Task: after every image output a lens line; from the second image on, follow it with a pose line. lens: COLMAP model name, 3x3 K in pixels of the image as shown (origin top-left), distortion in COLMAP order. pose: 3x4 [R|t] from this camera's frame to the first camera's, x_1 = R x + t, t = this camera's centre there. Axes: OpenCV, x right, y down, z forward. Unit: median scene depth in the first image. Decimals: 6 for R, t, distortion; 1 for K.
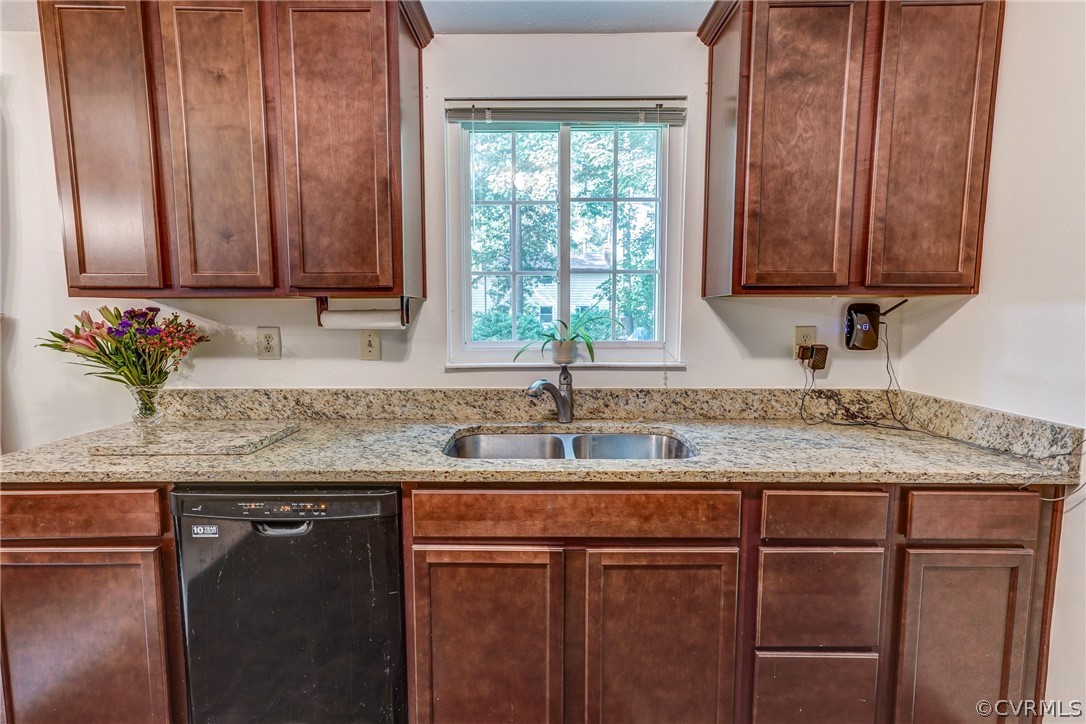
lens RADIAL K [[500.8, 0, 542.7], [0, 500.8, 361.3], [0, 0, 1]] dist [0.001201, 0.006449]
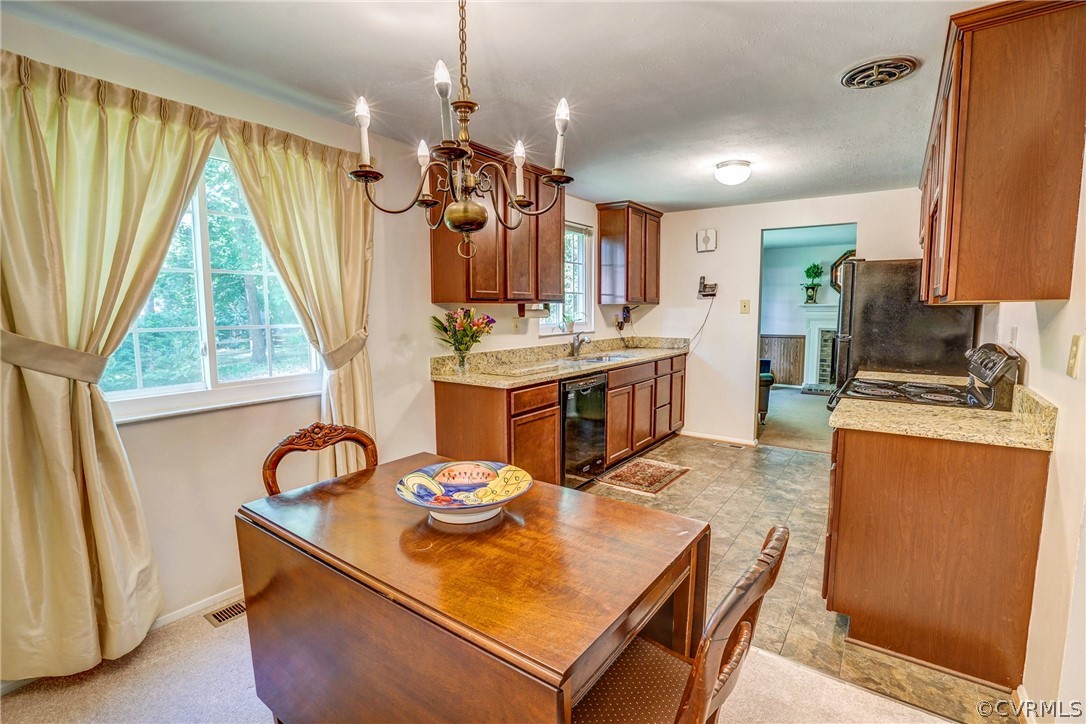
lens RADIAL K [[500.8, 0, 559.5], [0, 500.8, 362.5], [0, 0, 1]] dist [0.001201, 0.006449]
pose [[0.558161, -0.089076, 0.824938, -1.952507], [0.084376, 0.995160, 0.050367, 0.024434], [-0.825432, 0.041492, 0.562975, -0.279813]]
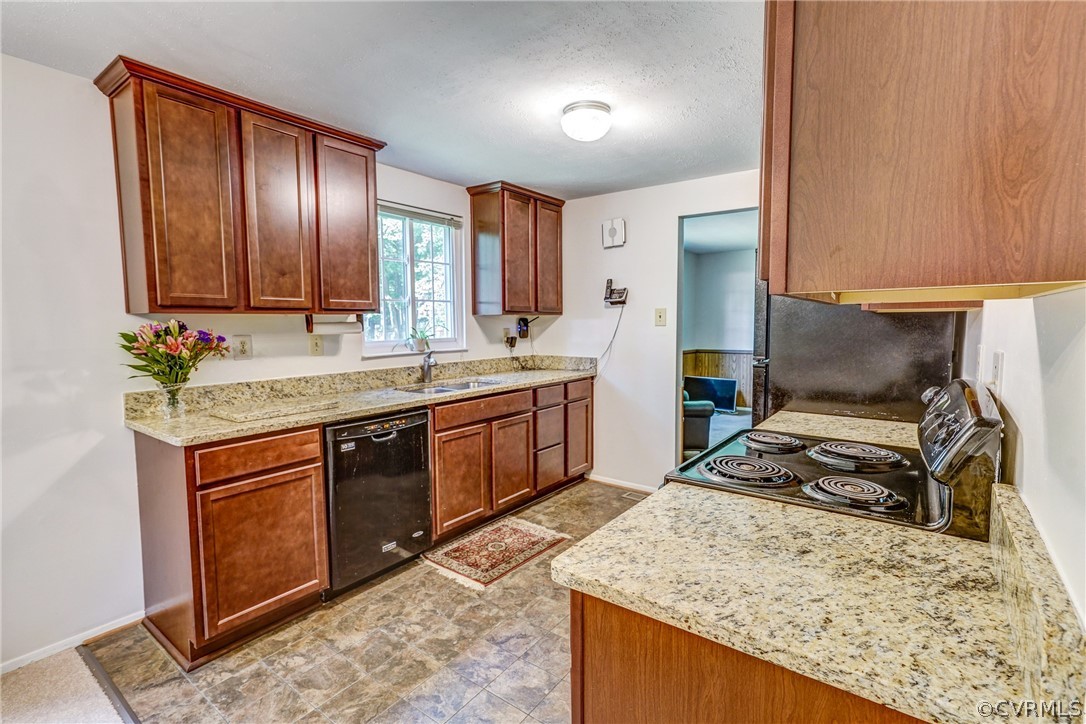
lens RADIAL K [[500.8, 0, 537.1], [0, 500.8, 364.1], [0, 0, 1]] dist [0.001201, 0.006449]
pose [[0.603927, -0.071655, 0.793812, -1.151612], [0.086448, 0.995964, 0.024134, 0.043941], [-0.792338, 0.054048, 0.607684, -0.432475]]
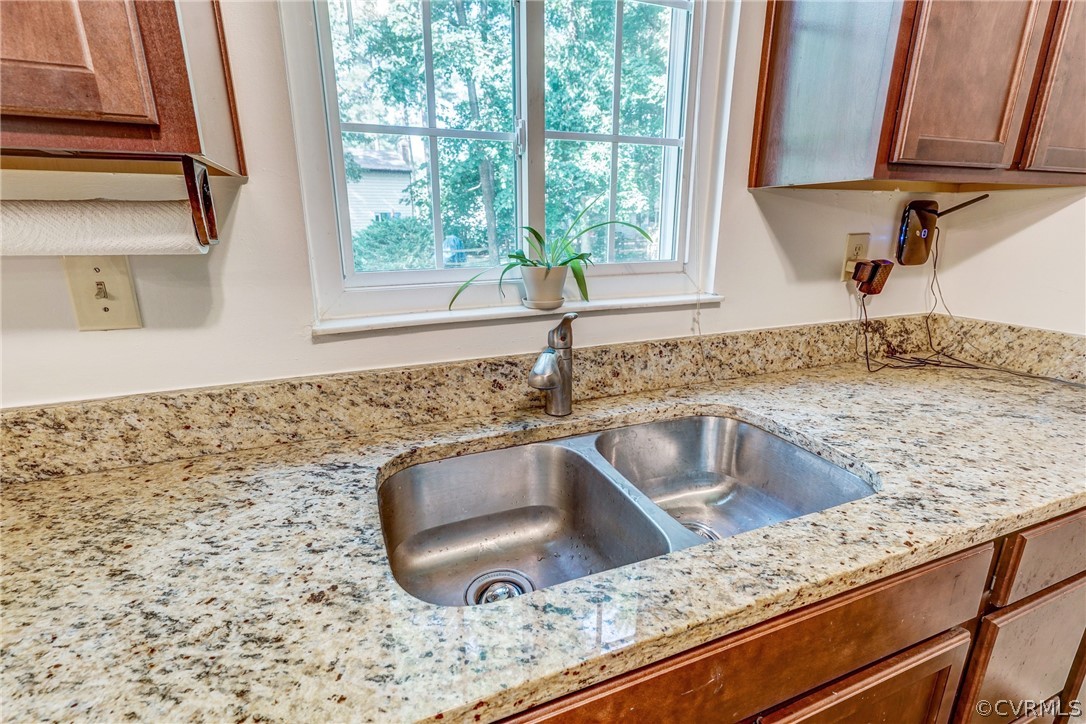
lens RADIAL K [[500.8, 0, 542.7], [0, 500.8, 361.5], [0, 0, 1]] dist [0.001201, 0.006449]
pose [[0.926939, -0.103506, 0.360652, -0.168822], [0.037927, 0.982122, 0.184388, -0.040268], [-0.373289, -0.157238, 0.914293, 0.490415]]
